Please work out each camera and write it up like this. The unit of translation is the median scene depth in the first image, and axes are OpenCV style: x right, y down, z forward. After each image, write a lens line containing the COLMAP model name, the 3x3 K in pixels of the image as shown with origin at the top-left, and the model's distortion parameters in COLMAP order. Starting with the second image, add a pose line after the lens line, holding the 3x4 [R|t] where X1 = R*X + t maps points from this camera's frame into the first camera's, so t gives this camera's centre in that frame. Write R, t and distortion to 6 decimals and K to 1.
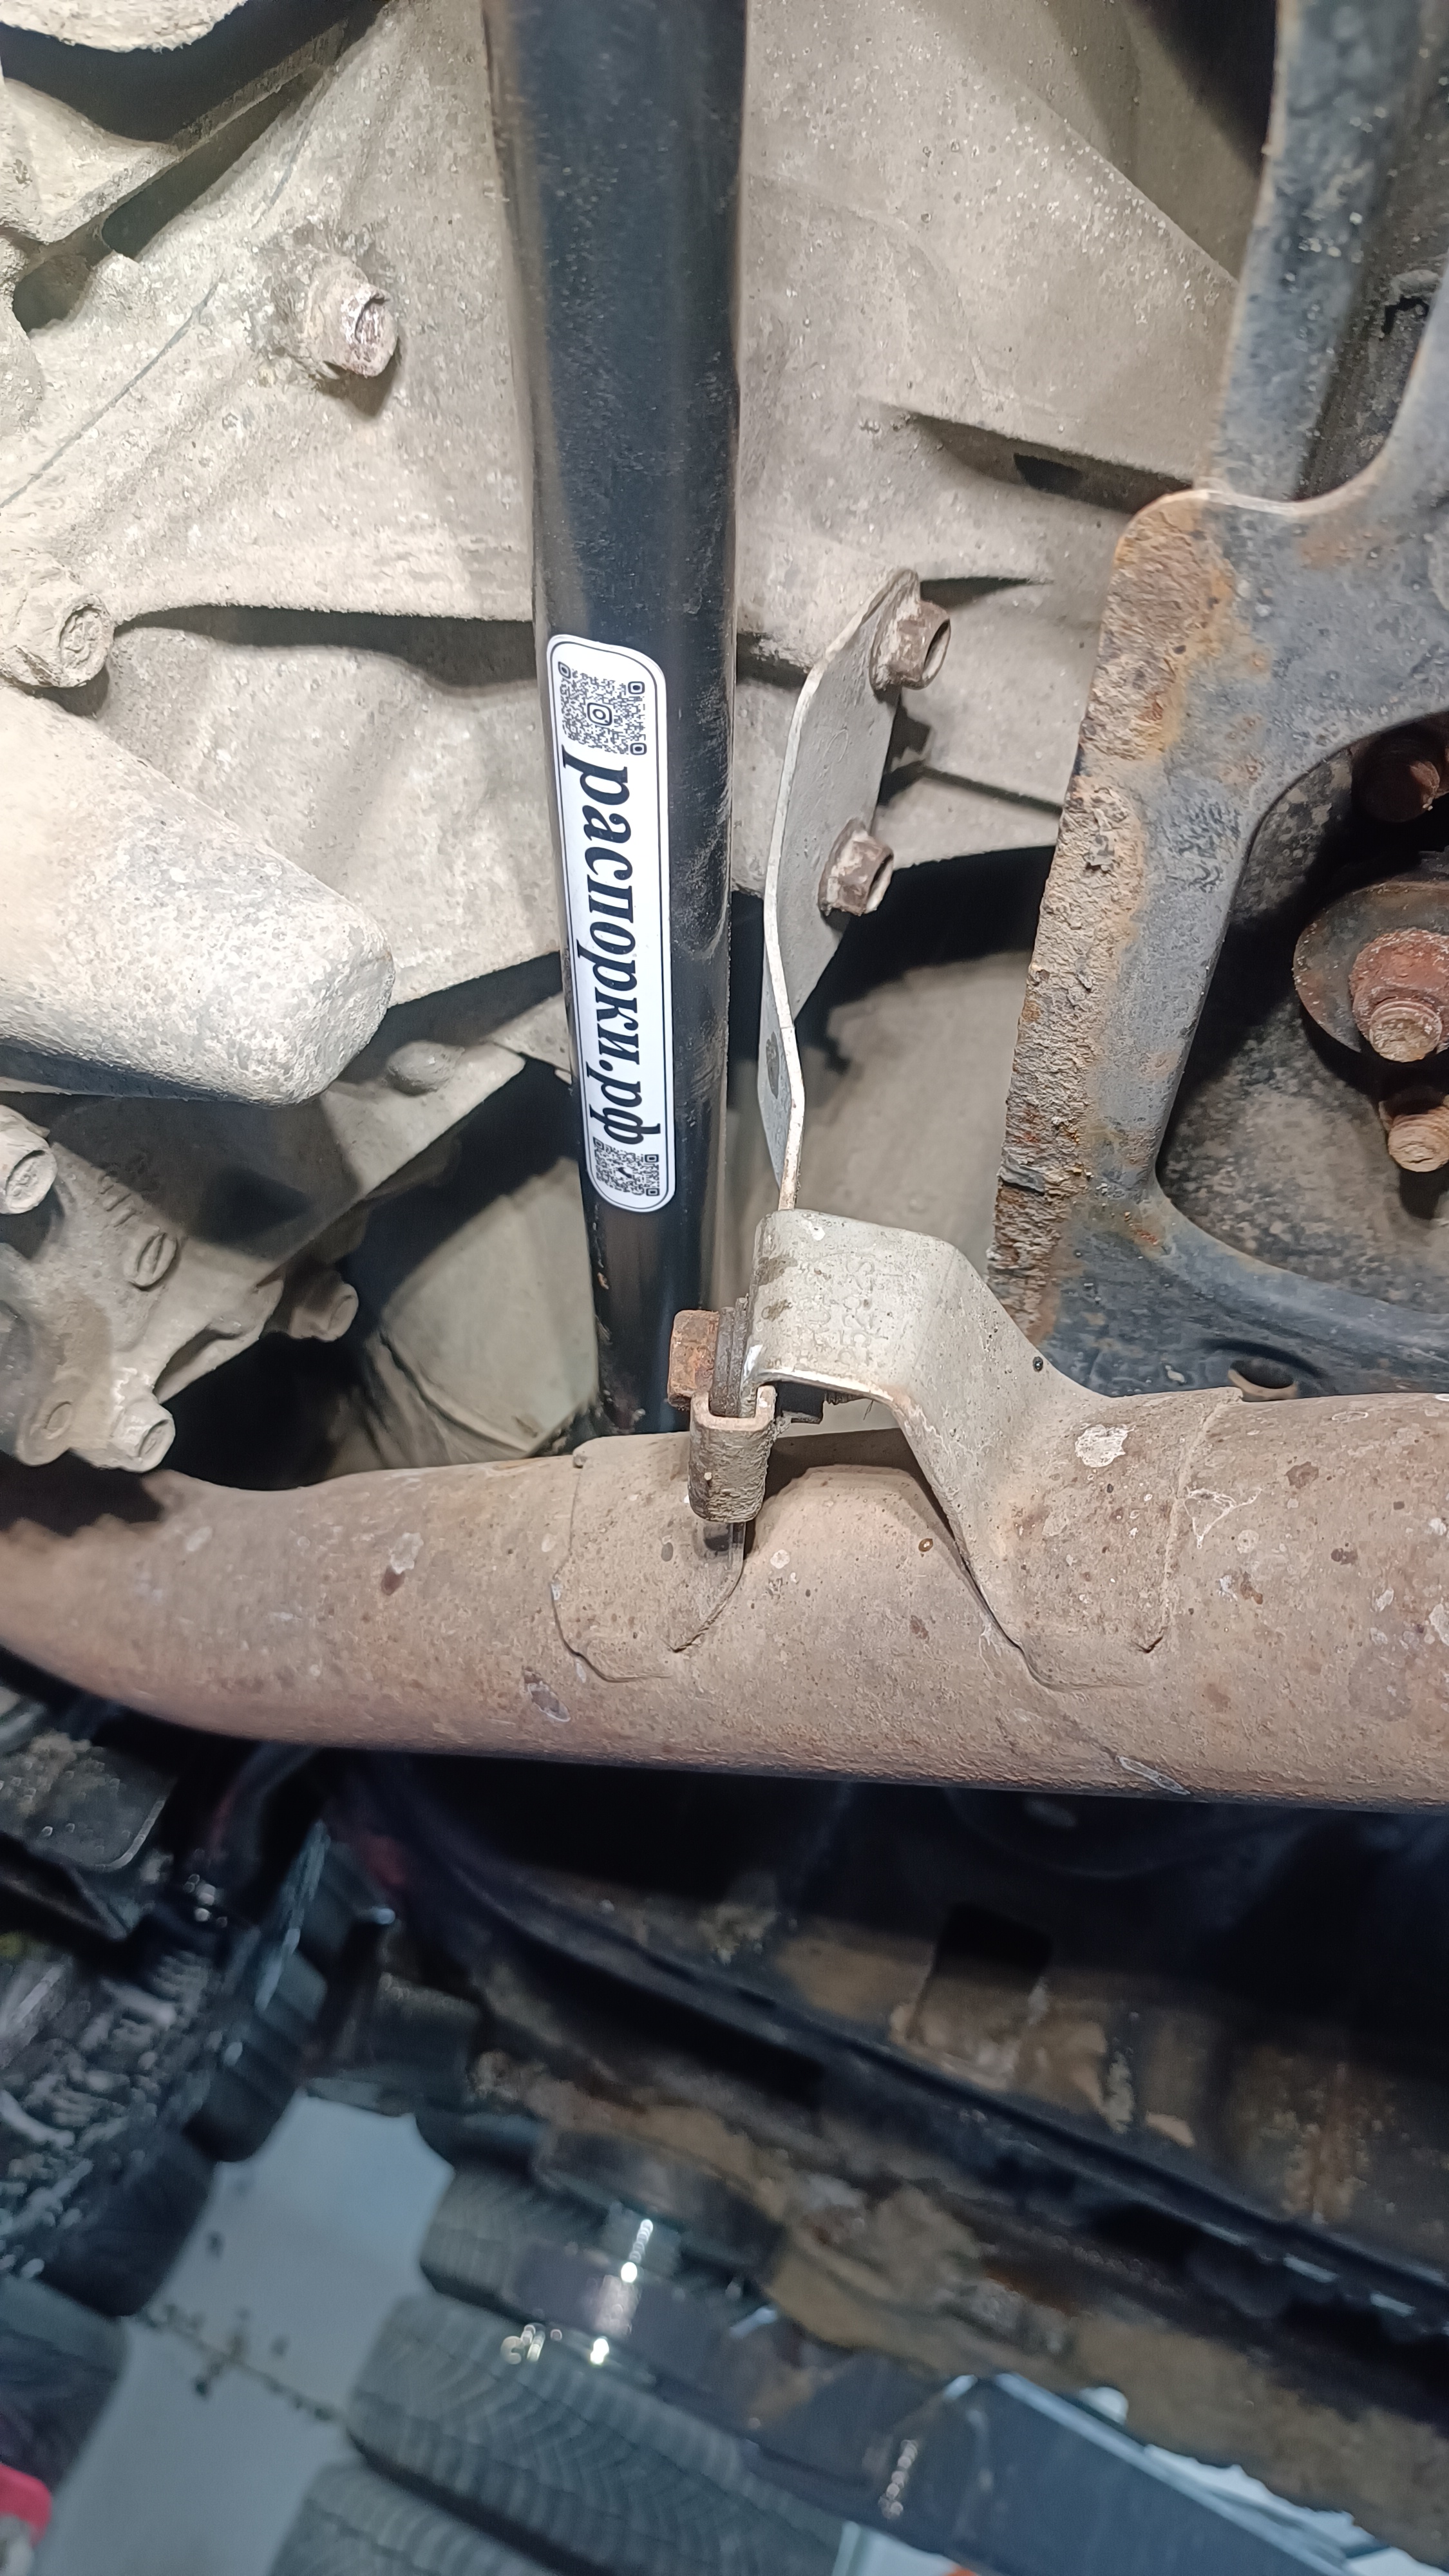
lens RADIAL K [[1884.6, 0, 760.6], [0, 1884.6, 1296.9], [0, 0, 1]] dist [0.007595, 0.006237]
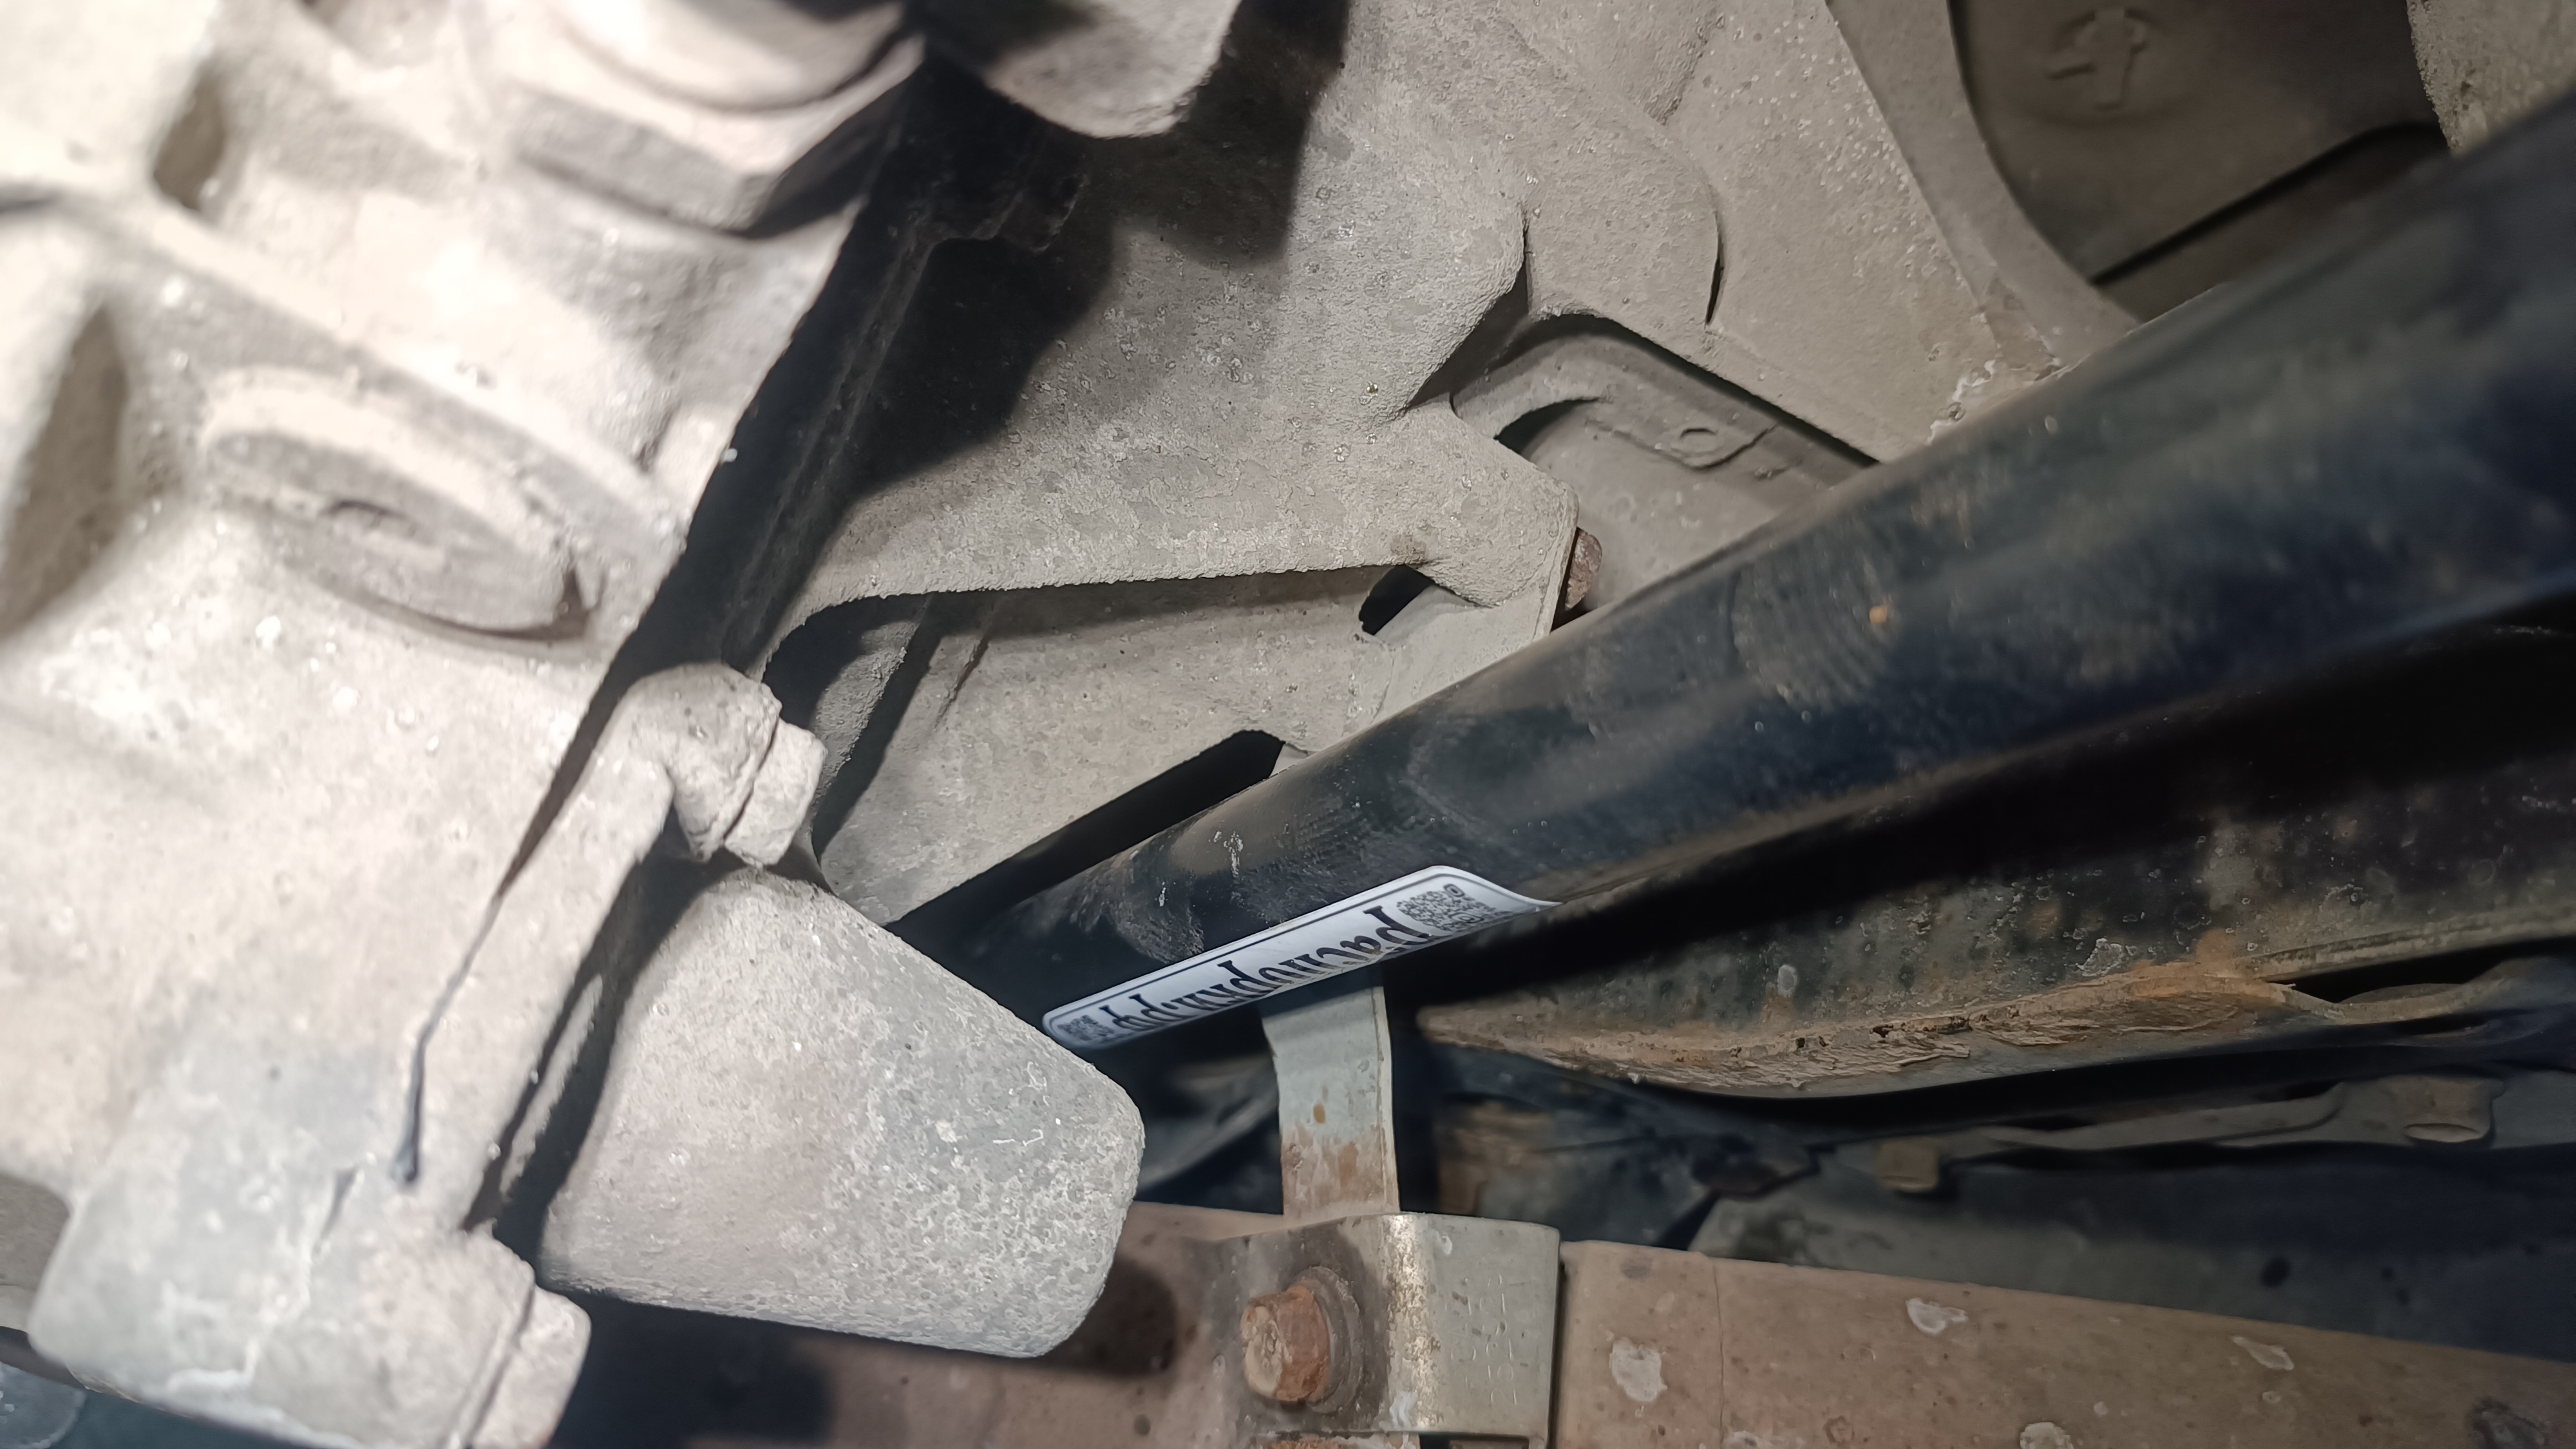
lens RADIAL K [[1884.6, 0, 1288.0], [0, 1884.6, 724.5], [0, 0, 1]] dist [0.007595, 0.006237]
pose [[0.873065, -0.038941, 0.486046, -0.544522], [-0.116915, 0.951009, 0.286203, -0.604719], [-0.473379, -0.306700, 0.825740, 0.355900]]
